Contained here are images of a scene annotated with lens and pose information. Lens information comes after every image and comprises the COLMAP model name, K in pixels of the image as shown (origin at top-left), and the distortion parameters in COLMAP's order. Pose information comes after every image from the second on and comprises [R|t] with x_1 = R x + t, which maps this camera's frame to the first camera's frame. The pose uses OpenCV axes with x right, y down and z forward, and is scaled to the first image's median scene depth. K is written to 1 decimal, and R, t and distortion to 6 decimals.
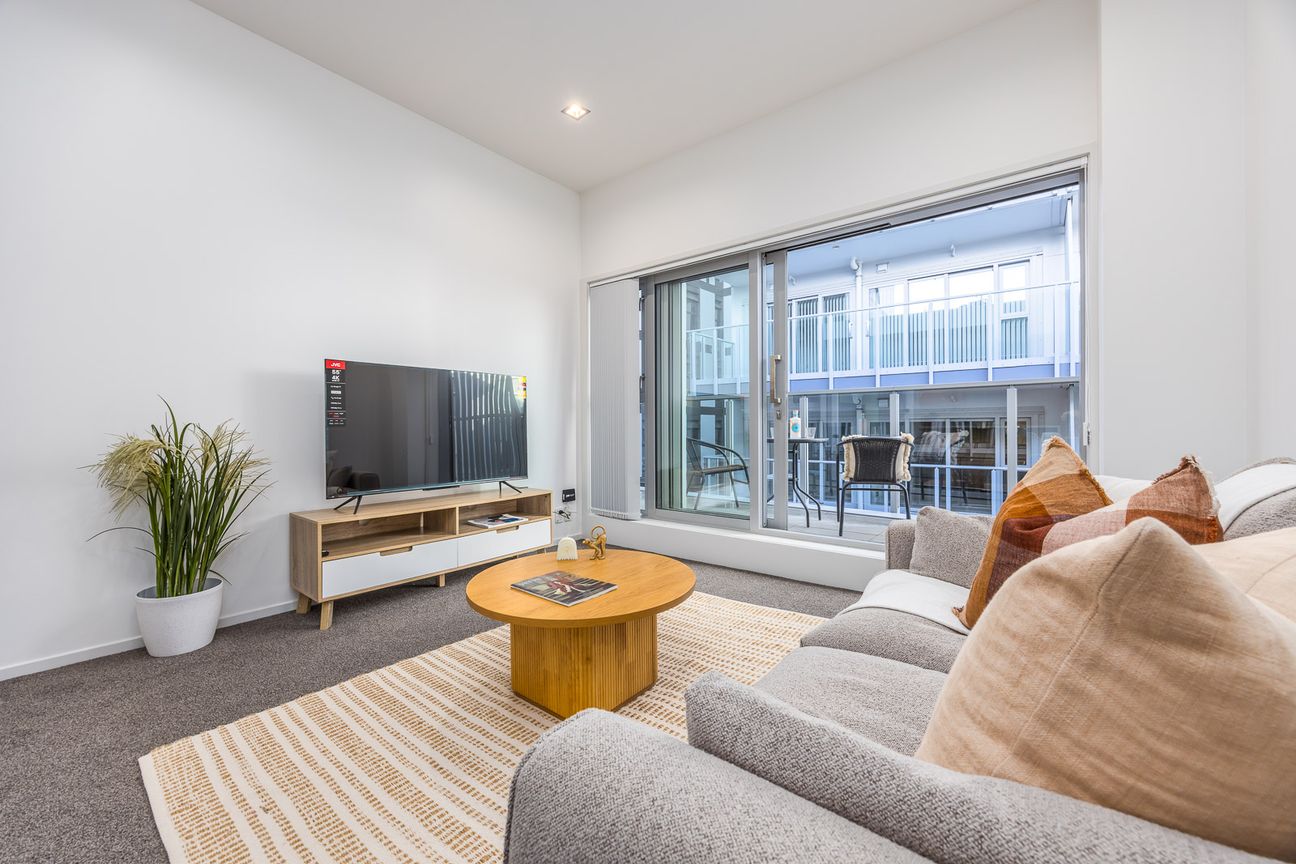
lens RADIAL K [[492.2, 0, 647.6], [0, 492.2, 424.6], [0, 0, 1]] dist [-0.000162, 0.000363]
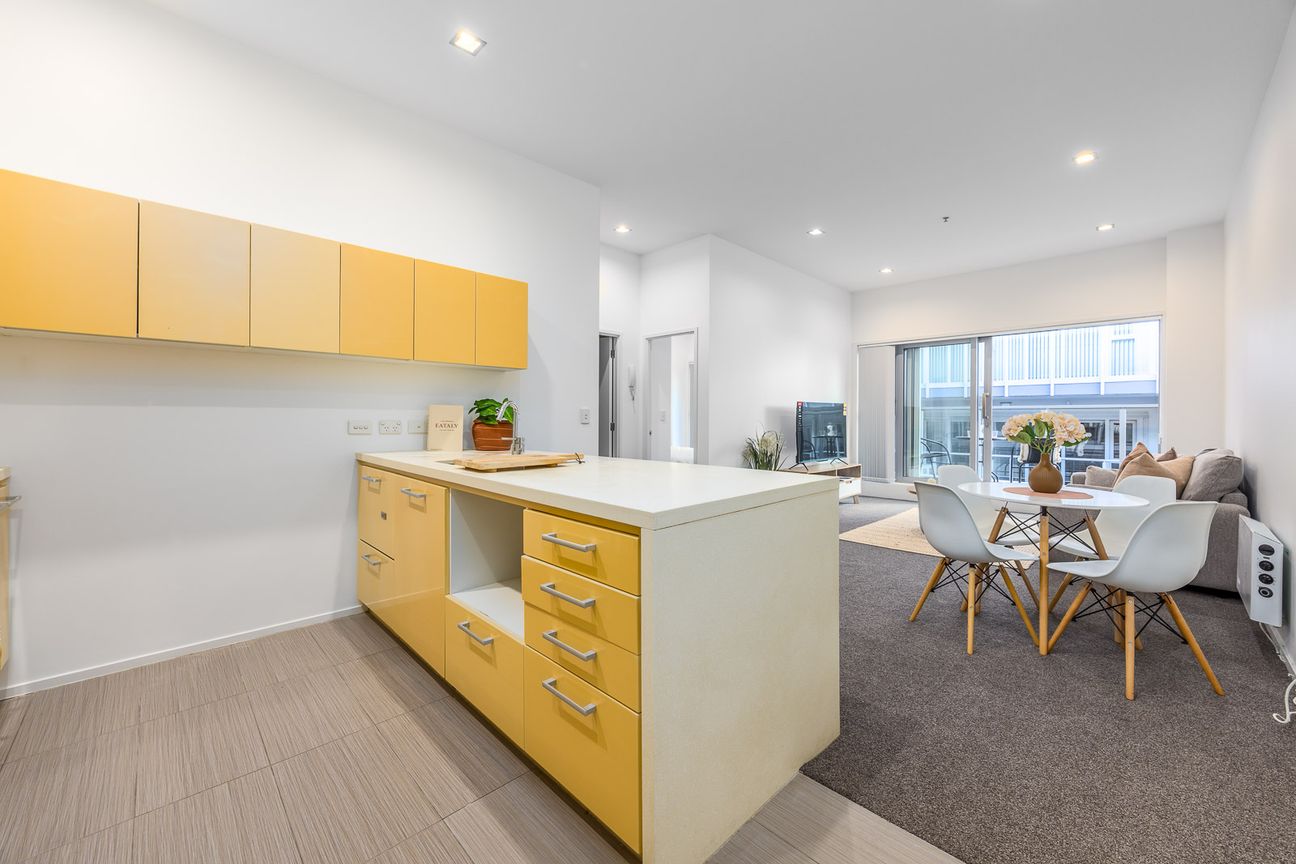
lens RADIAL K [[497.8, 0, 672.5], [0, 497.8, 420.4], [0, 0, 1]] dist [-0.000738, -0.000422]
pose [[0.995810, 0.008478, -0.091054, -0.743387], [-0.007700, 0.999931, 0.008894, -0.045762], [0.091123, -0.008155, 0.995806, -0.972678]]
